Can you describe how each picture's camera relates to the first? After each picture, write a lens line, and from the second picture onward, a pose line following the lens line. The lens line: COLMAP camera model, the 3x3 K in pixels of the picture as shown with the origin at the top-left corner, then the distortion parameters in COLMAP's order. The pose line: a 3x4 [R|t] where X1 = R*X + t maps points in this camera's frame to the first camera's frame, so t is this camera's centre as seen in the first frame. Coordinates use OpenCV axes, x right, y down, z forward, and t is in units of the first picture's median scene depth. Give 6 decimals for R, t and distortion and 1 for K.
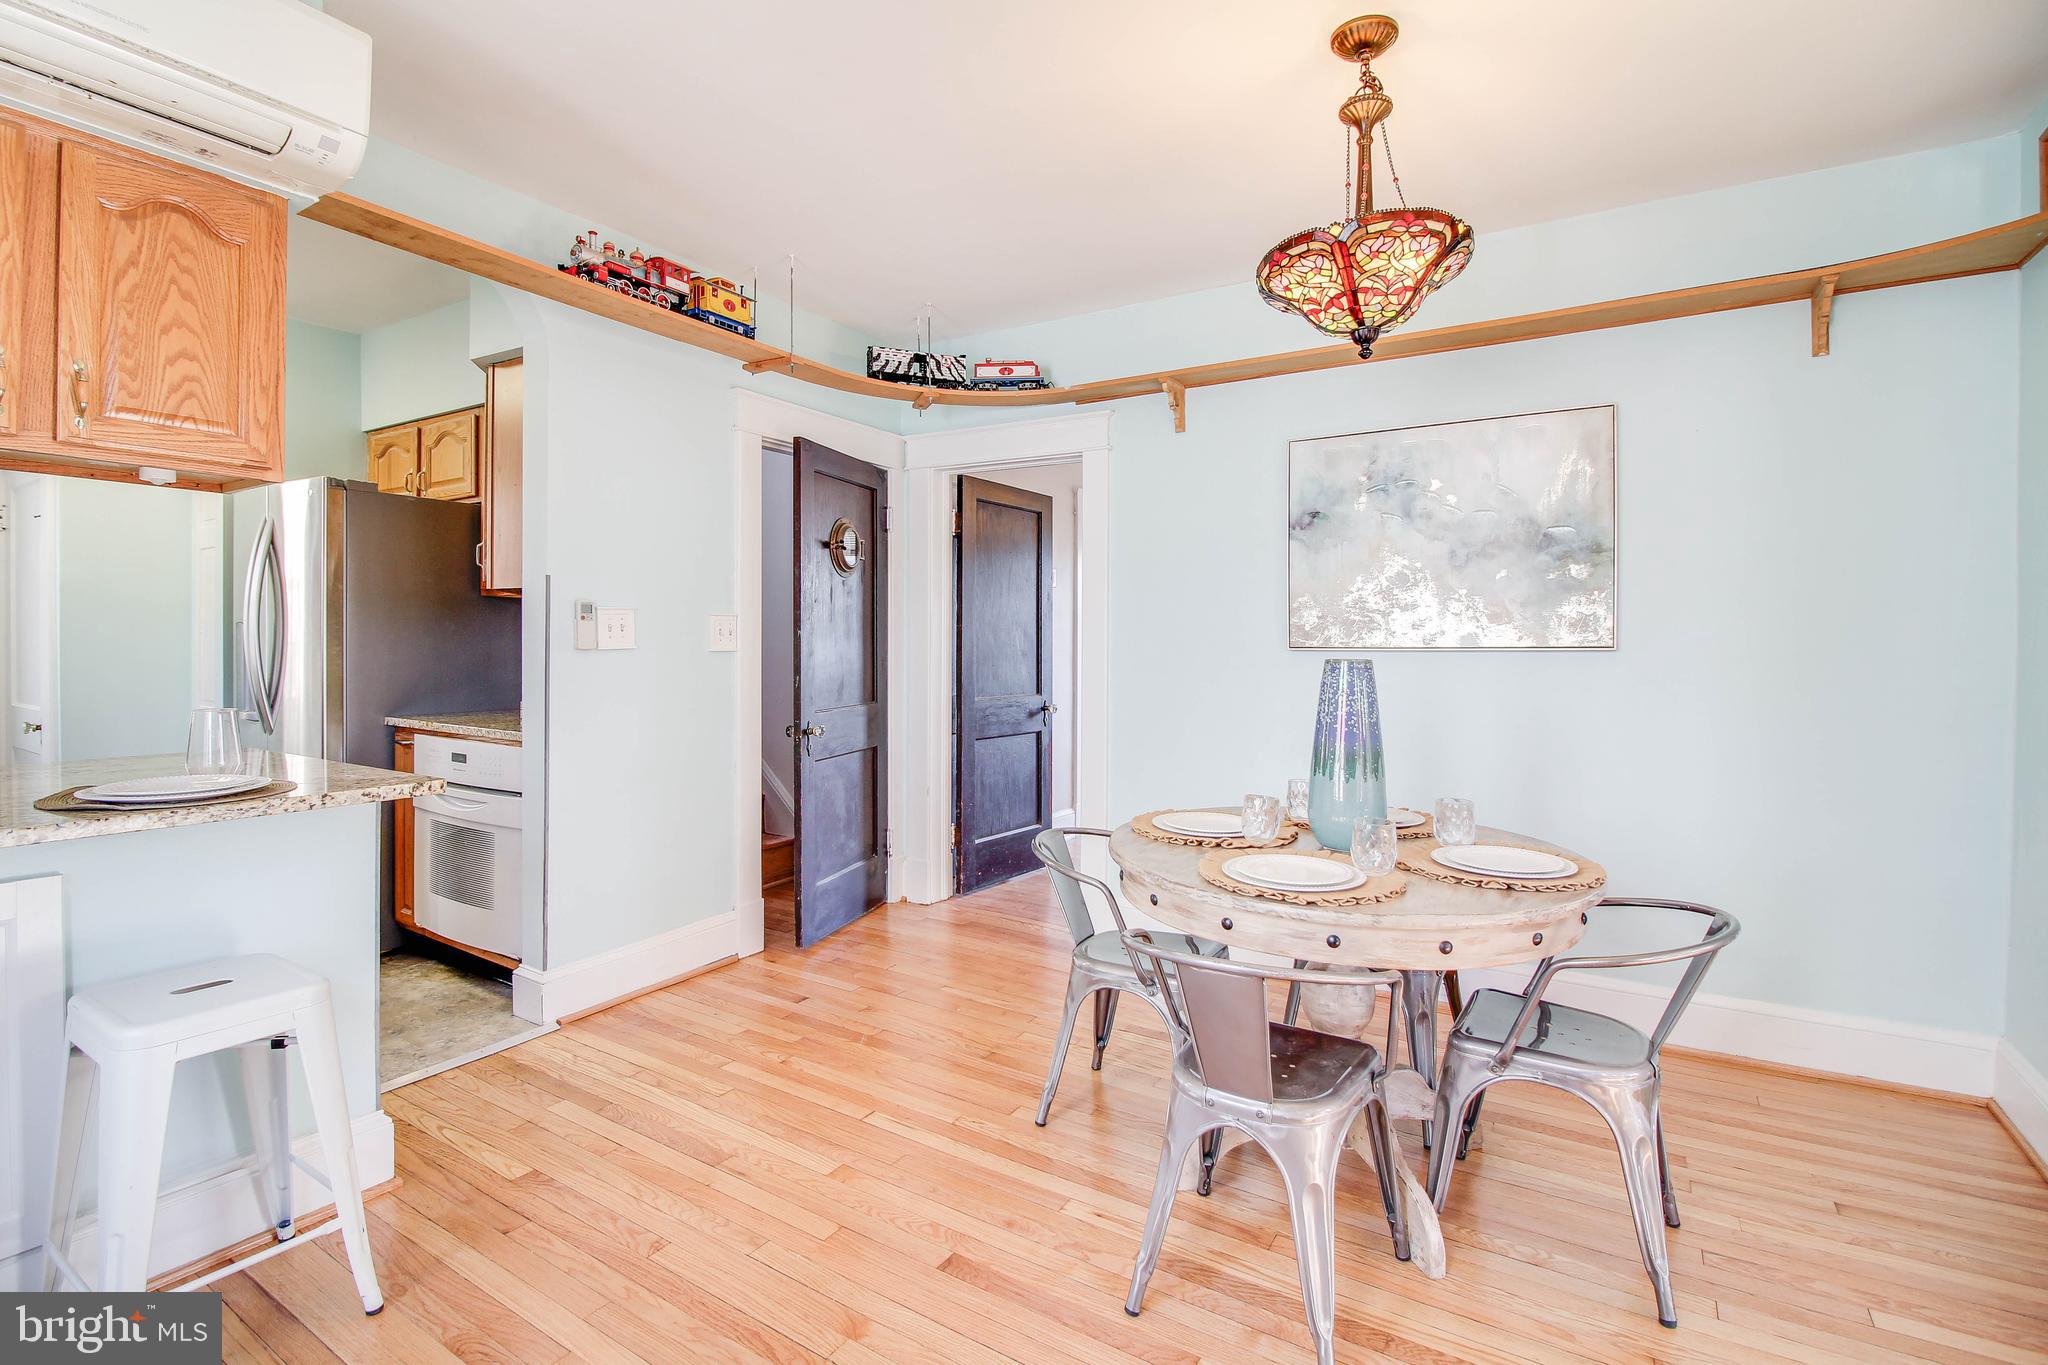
lens RADIAL K [[950.2, 0, 1036.5], [0, 950.2, 655.0], [0, 0, 1]] dist [0.000680, -0.015583]
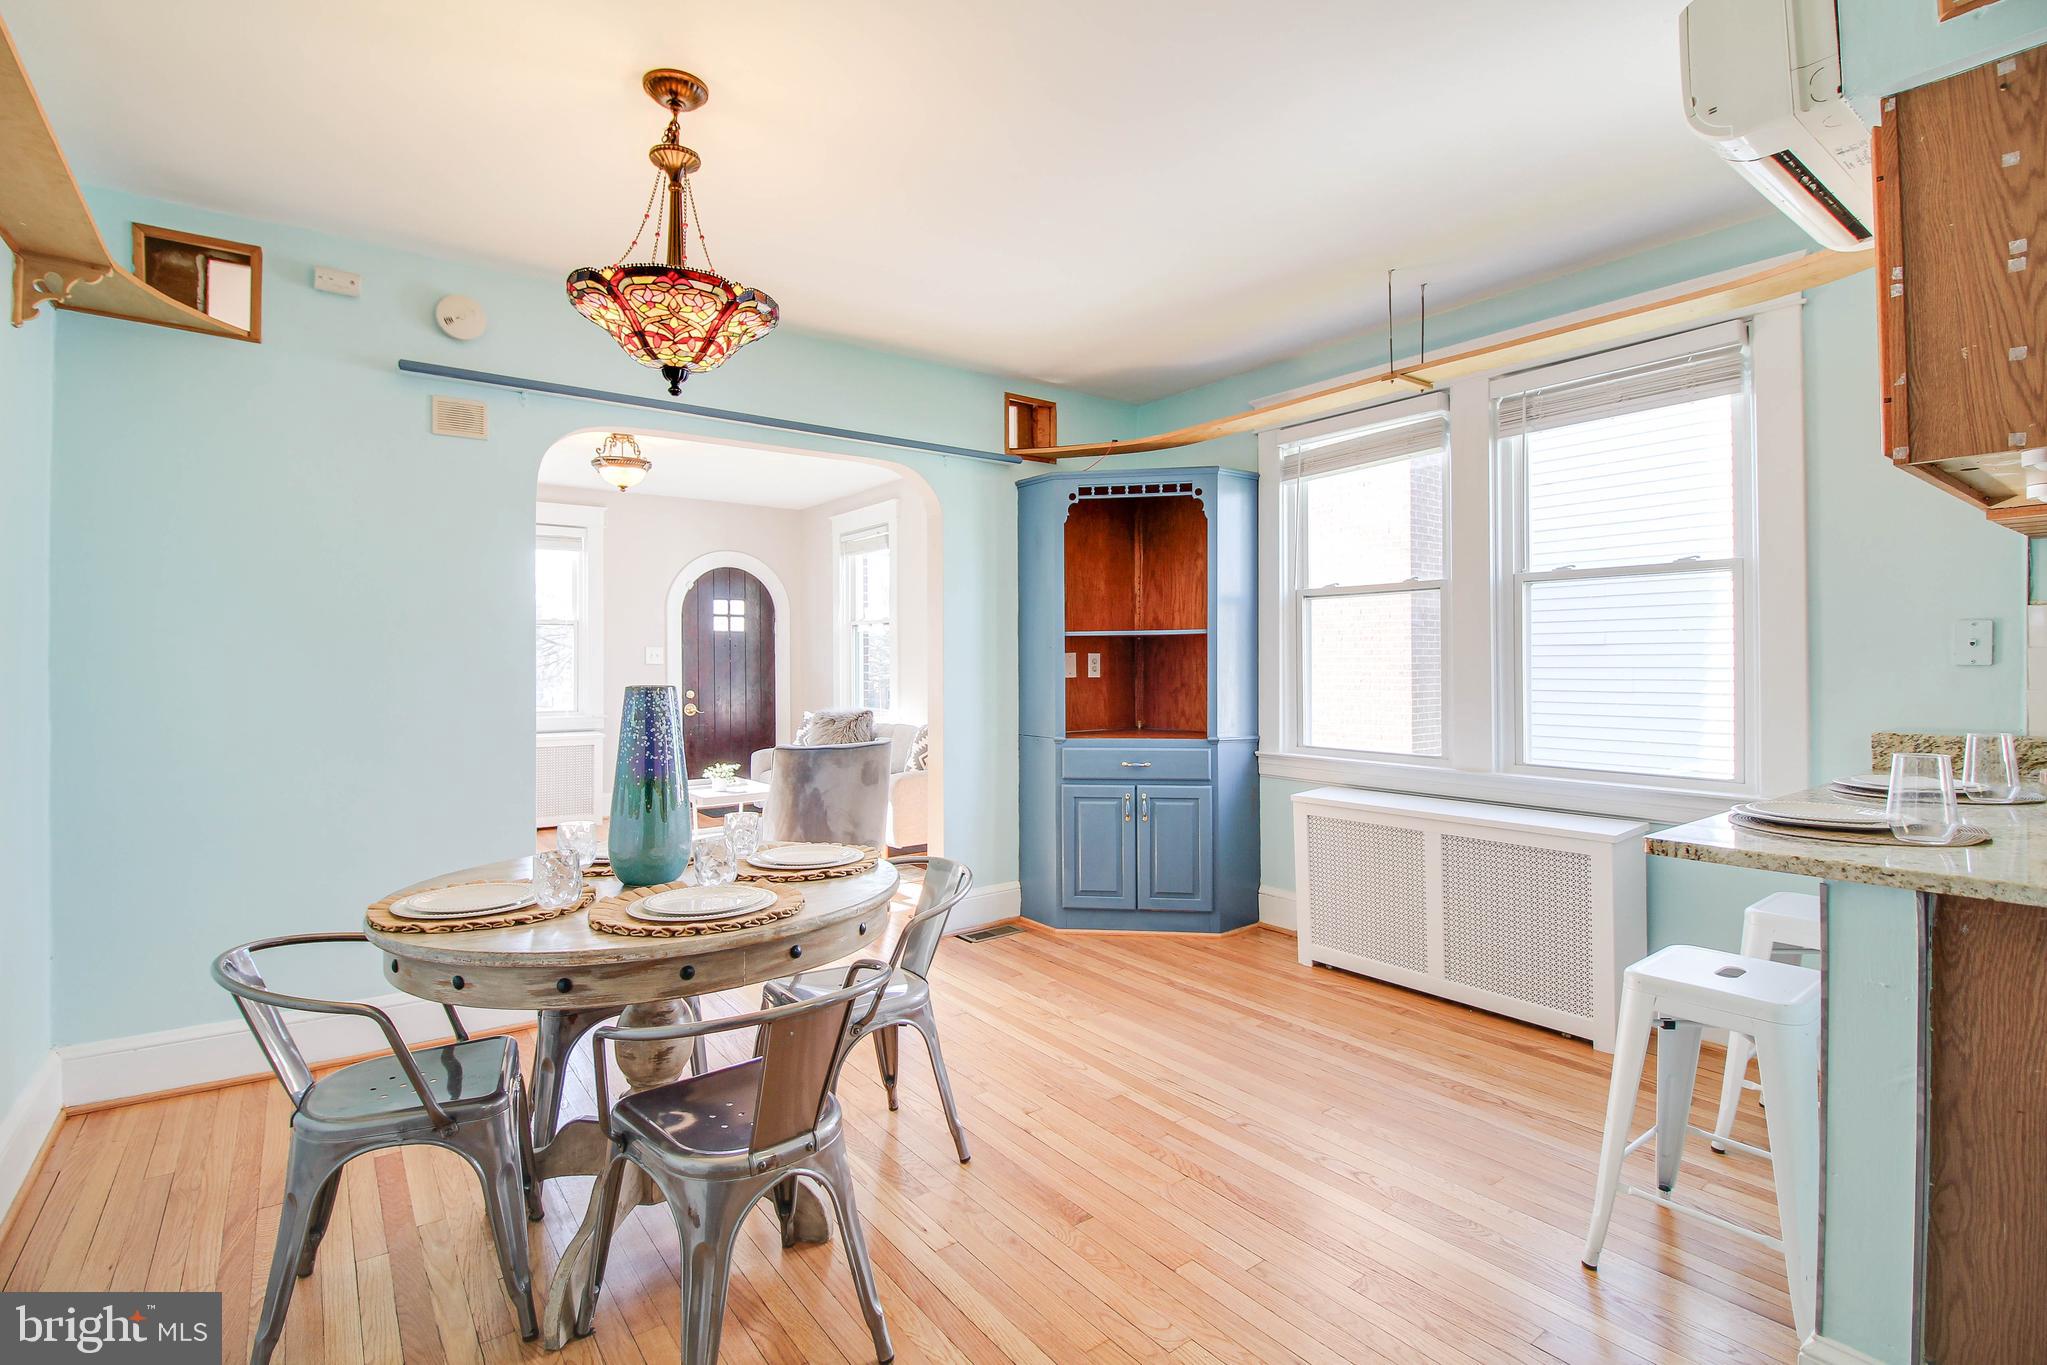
lens RADIAL K [[952.5, 0, 1019.0], [0, 952.5, 650.3], [0, 0, 1]] dist [0.001770, -0.012600]
pose [[-0.929939, 0.002490, 0.367706, -0.258678], [0.002667, 0.999996, -0.000025, -0.020972], [-0.367705, 0.000957, -0.929942, 1.210006]]
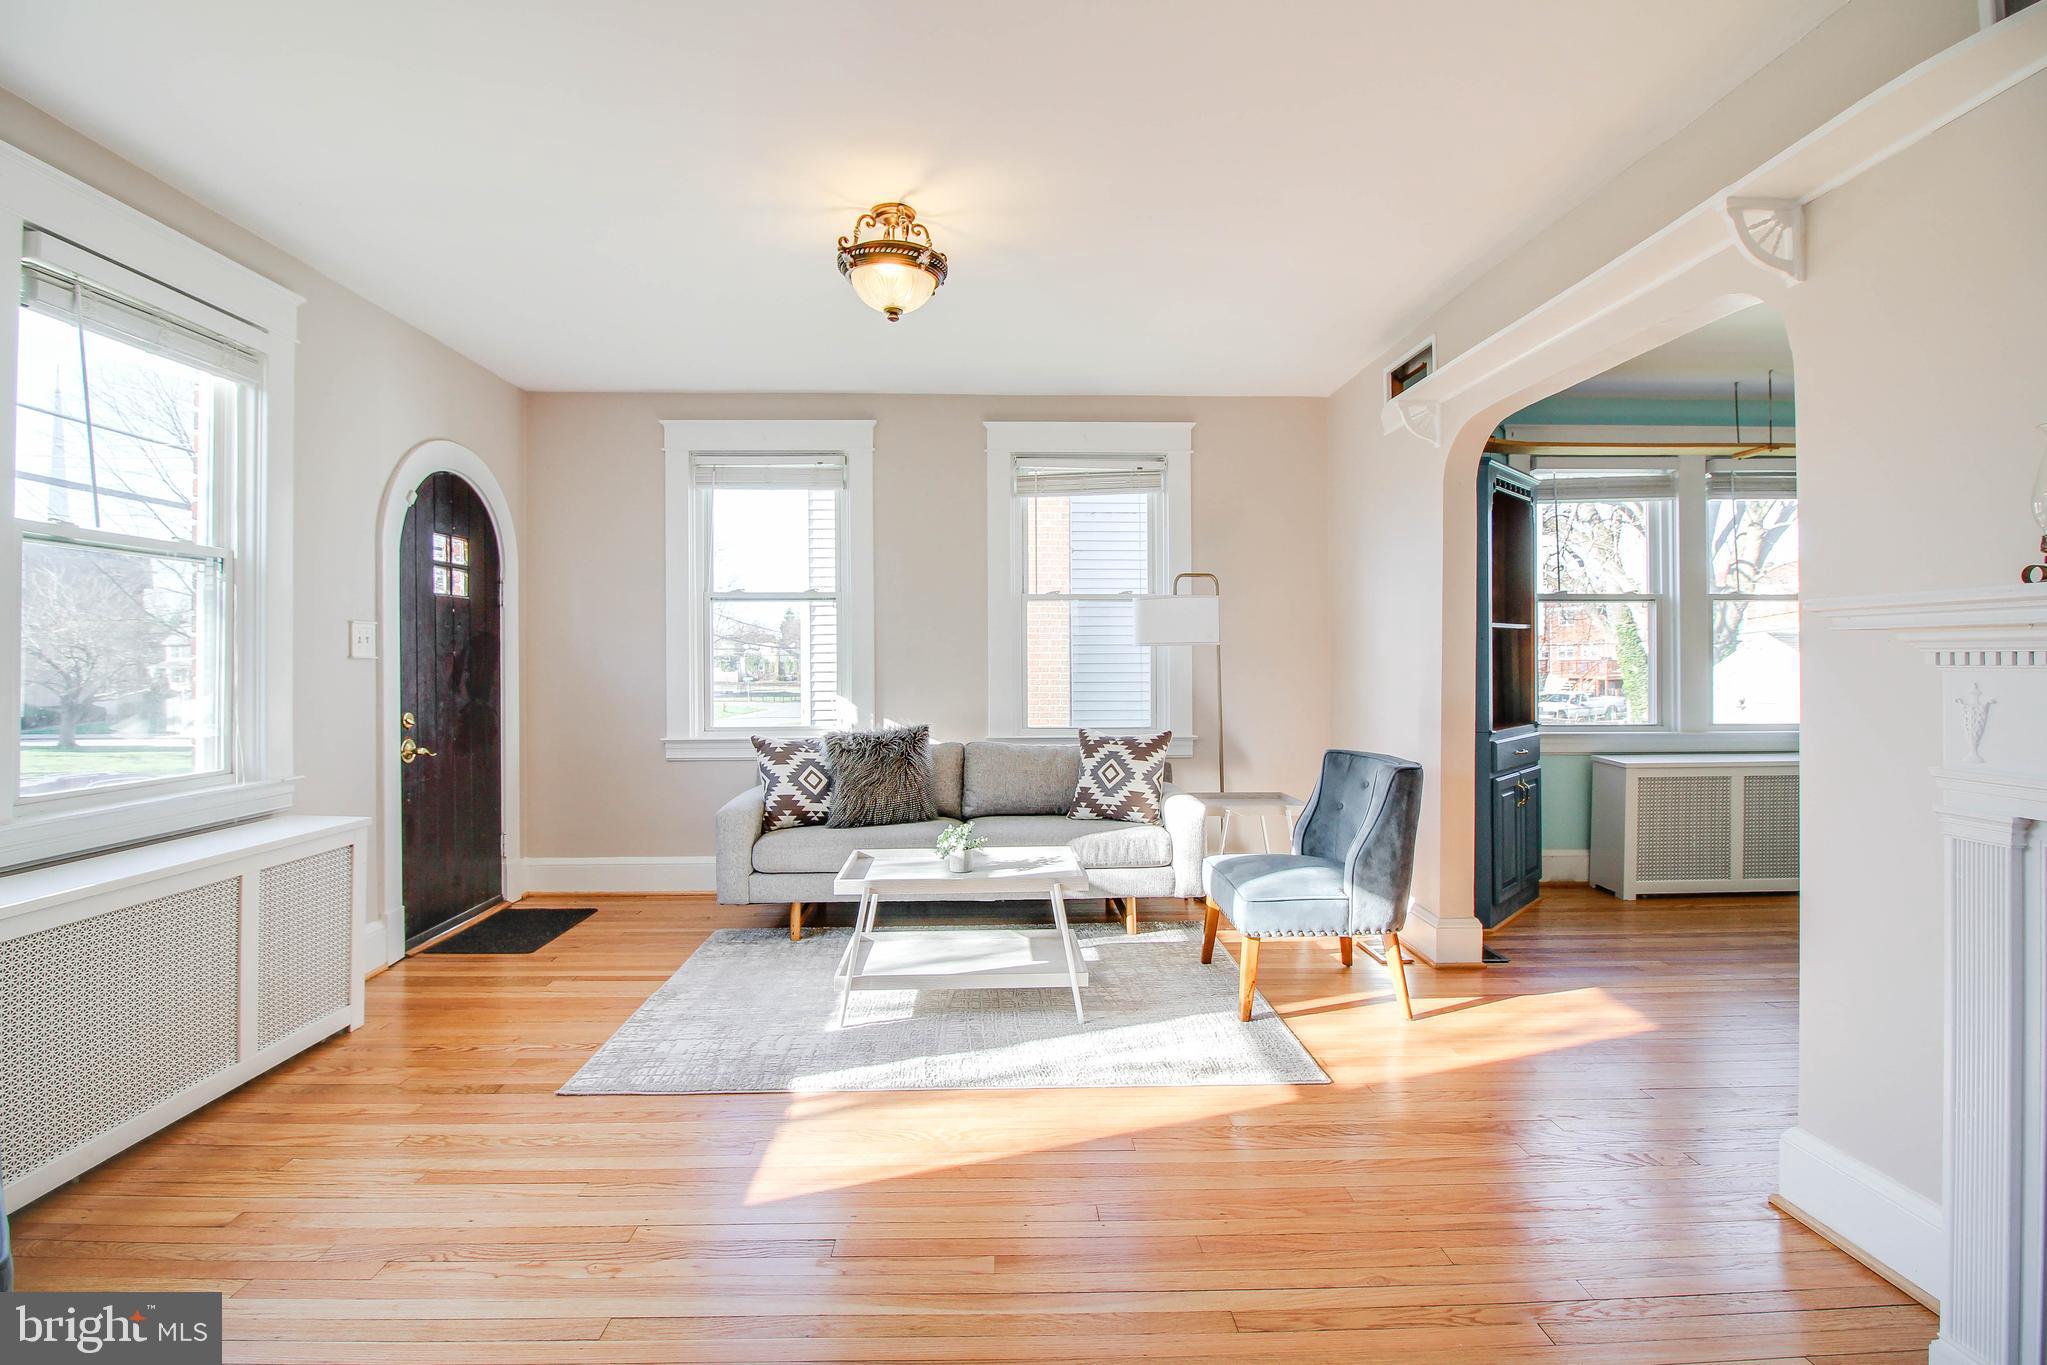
lens RADIAL K [[895.9, 0, 1023.5], [0, 895.9, 682.5], [0, 0, 1]] dist [-0.001484, -0.012811]
pose [[-0.838694, 0.005767, -0.544572, 1.389196], [-0.005633, 0.999799, 0.019262, 0.017475], [0.544574, 0.019222, -0.838493, 0.606548]]
